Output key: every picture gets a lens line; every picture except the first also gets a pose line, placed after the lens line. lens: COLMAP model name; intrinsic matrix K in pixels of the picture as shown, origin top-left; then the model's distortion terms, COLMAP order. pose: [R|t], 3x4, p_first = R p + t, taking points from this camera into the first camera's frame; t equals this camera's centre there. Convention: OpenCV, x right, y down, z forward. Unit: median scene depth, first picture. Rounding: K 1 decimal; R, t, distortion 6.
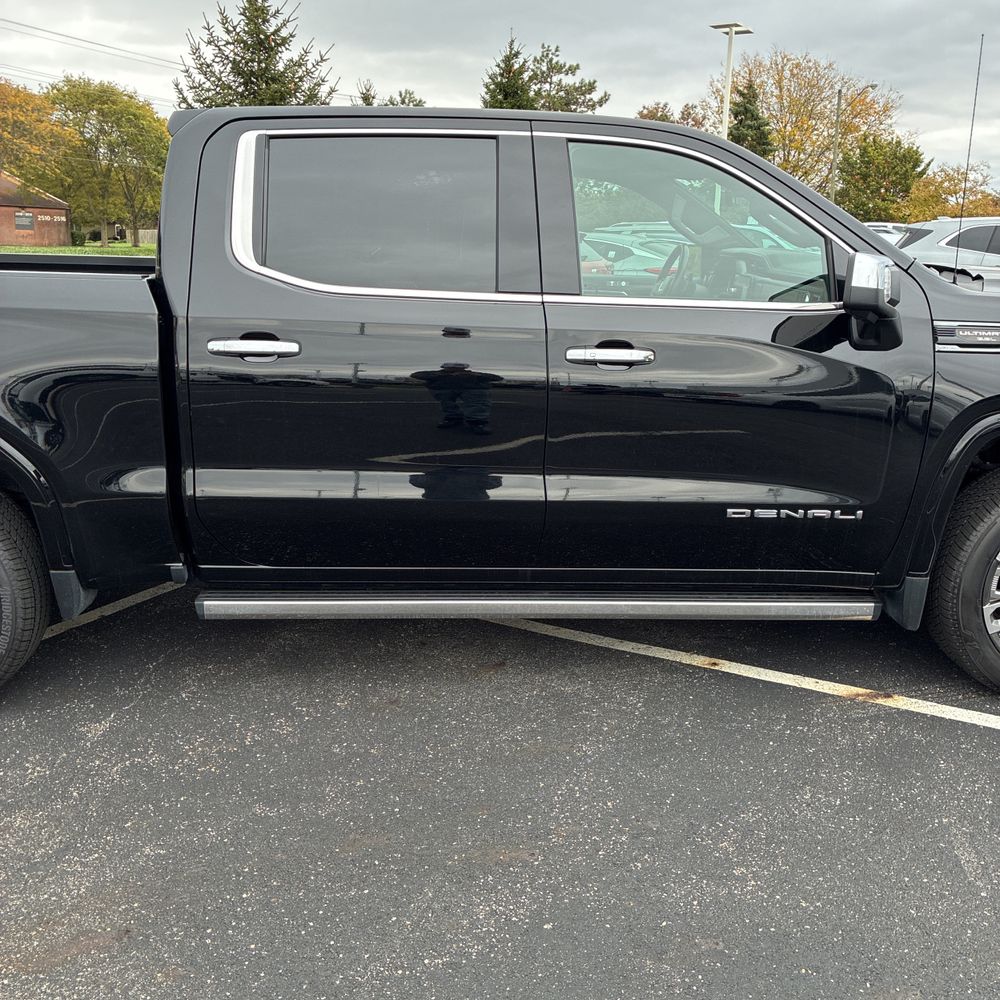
lens RADIAL K [[1004.8, 0, 516.4], [0, 1004.8, 489.5], [0, 0, 1]] dist [0.028087, 0.000000]
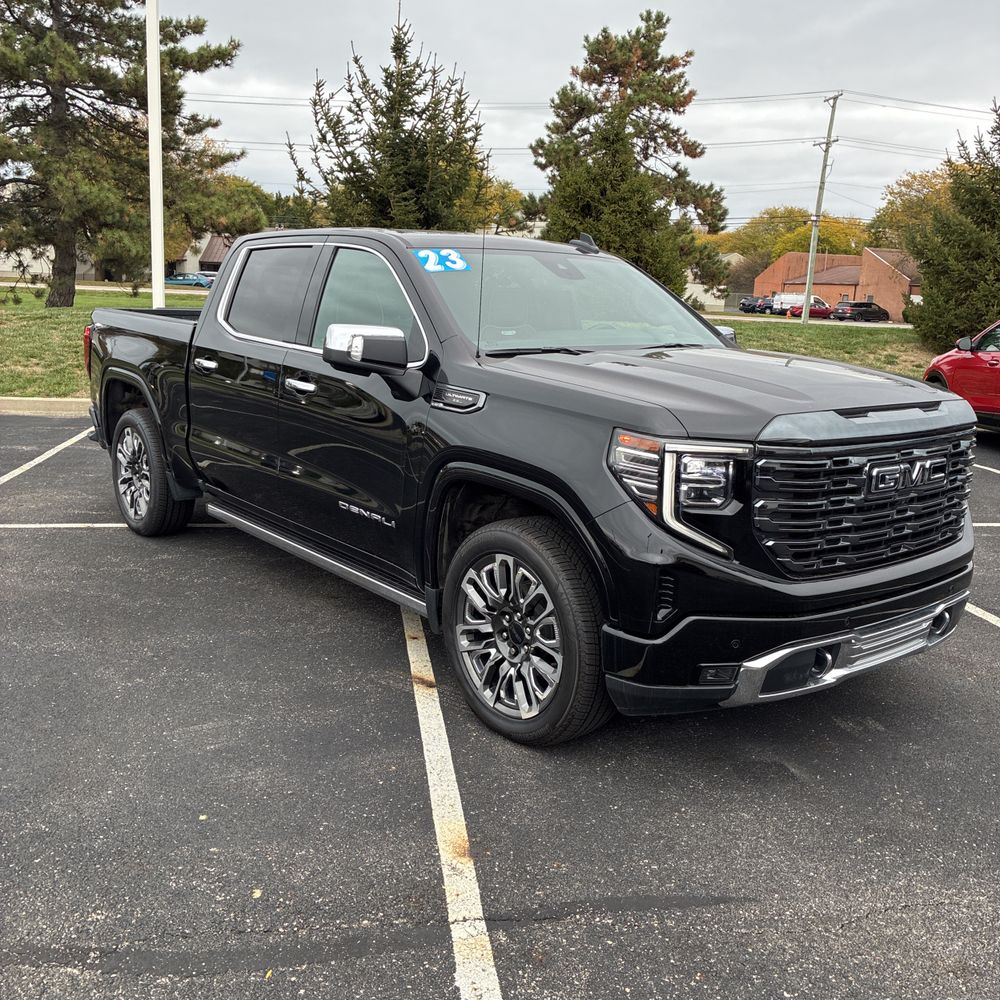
lens RADIAL K [[1004.8, 0, 507.5], [0, 1004.8, 496.6], [0, 0, 1]] dist [0.028087, 0.000000]
pose [[0.598952, 0.169751, -0.782586, 1.304684], [-0.225002, 0.973579, 0.038974, -0.085145], [0.768525, 0.152740, 0.621321, 0.271738]]
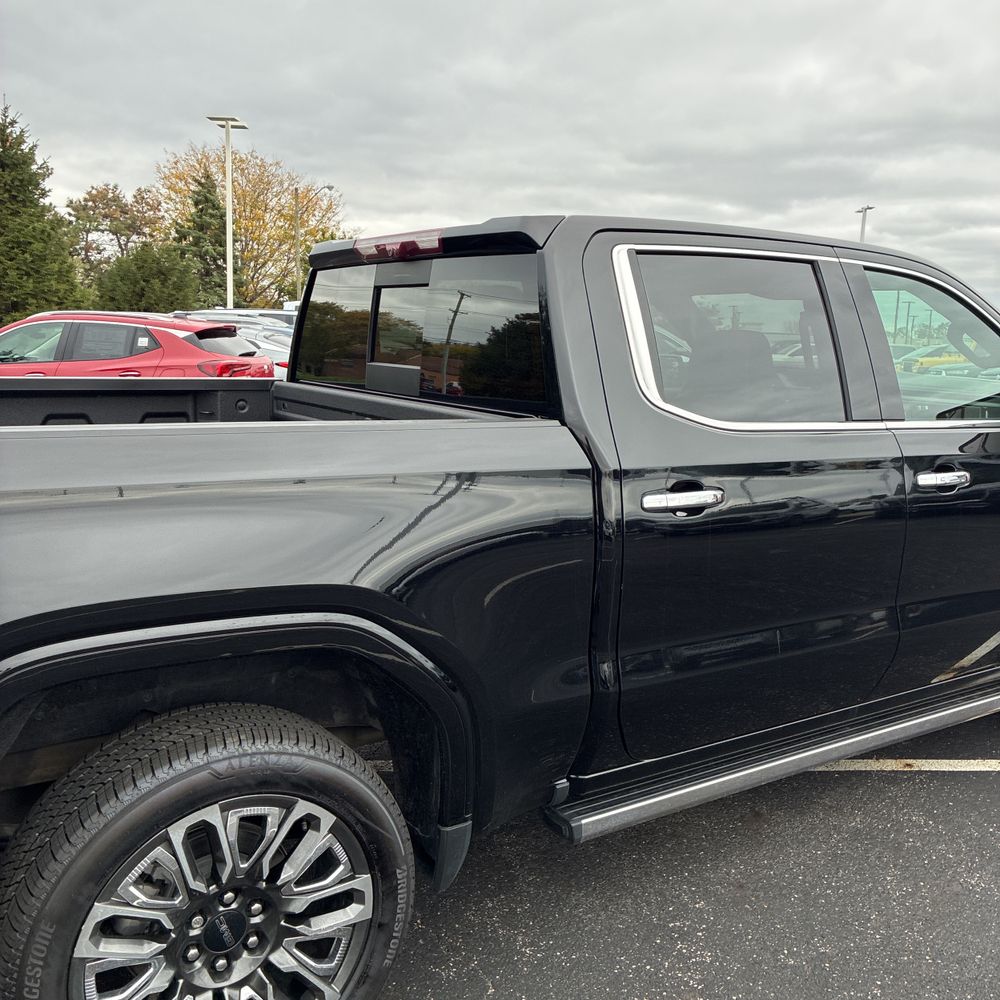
lens RADIAL K [[1004.8, 0, 505.4], [0, 1004.8, 481.9], [0, 0, 1]] dist [0.028087, 0.000000]
pose [[0.860189, -0.069265, 0.505249, -0.686354], [0.113223, 0.991946, -0.056776, -0.105414], [-0.497247, 0.106044, 0.861104, 0.298118]]
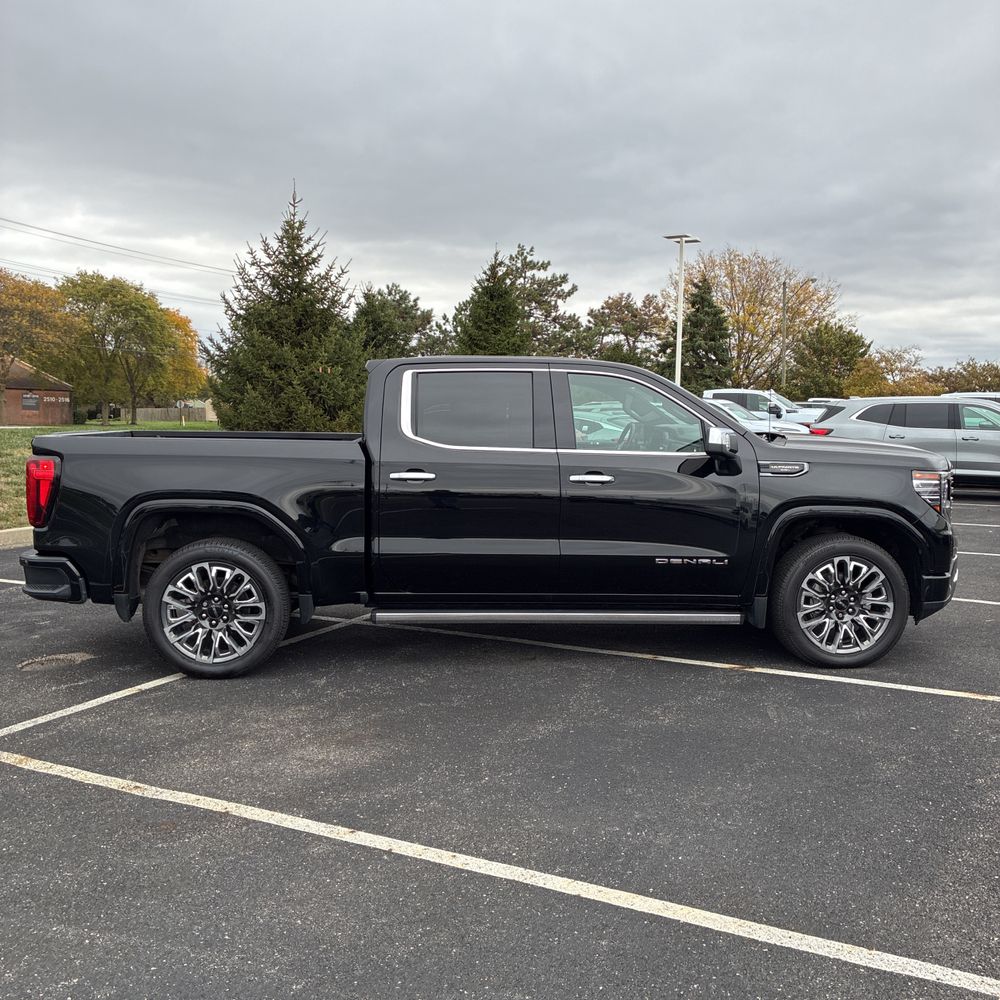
lens RADIAL K [[1004.8, 0, 501.6], [0, 1004.8, 485.9], [0, 0, 1]] dist [0.028087, 0.000000]
pose [[0.999901, -0.008801, 0.011017, -0.090143], [0.010553, 0.985267, -0.170700, 0.182881], [-0.009353, 0.170799, 0.985262, -0.795189]]
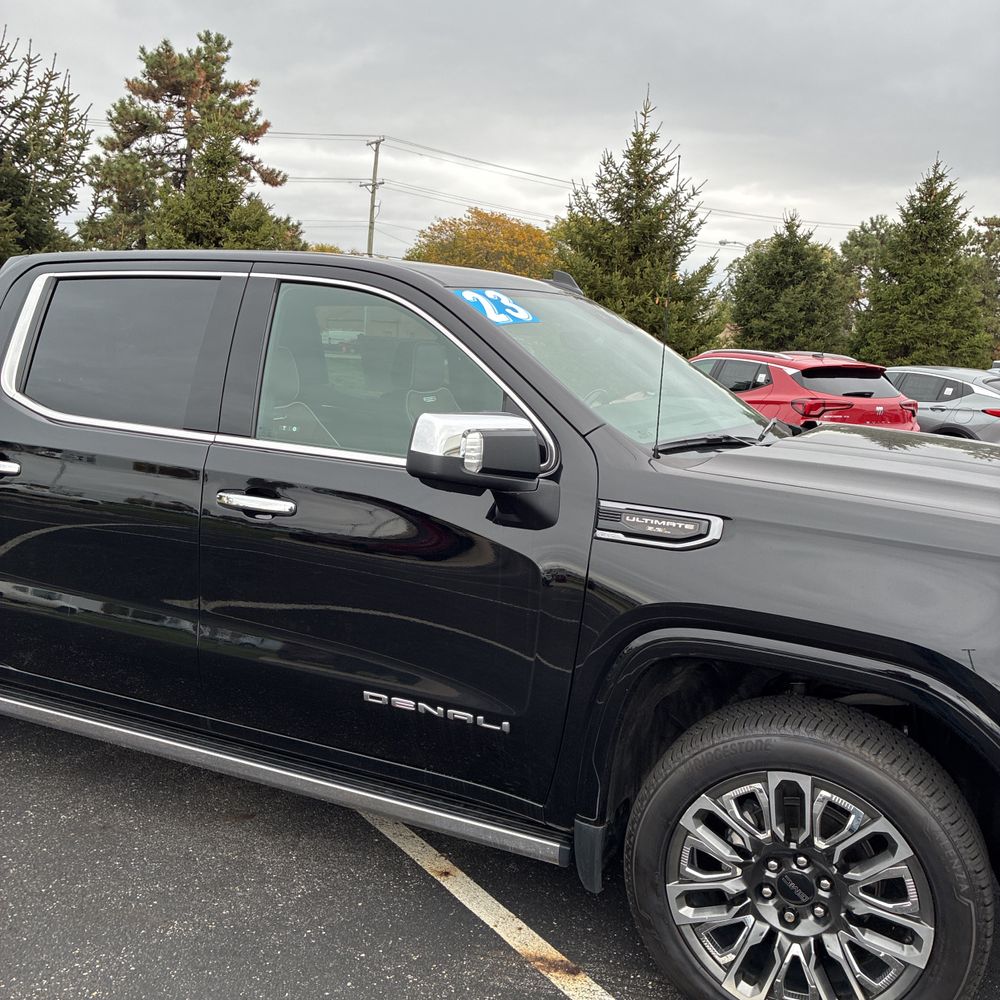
lens RADIAL K [[1004.8, 0, 509.4], [0, 1004.8, 485.6], [0, 0, 1]] dist [0.028087, 0.000000]
pose [[0.889356, 0.088125, -0.448643, 0.624380], [-0.141058, 0.986268, -0.085895, -0.088124], [0.434912, 0.139676, 0.889574, 0.228756]]
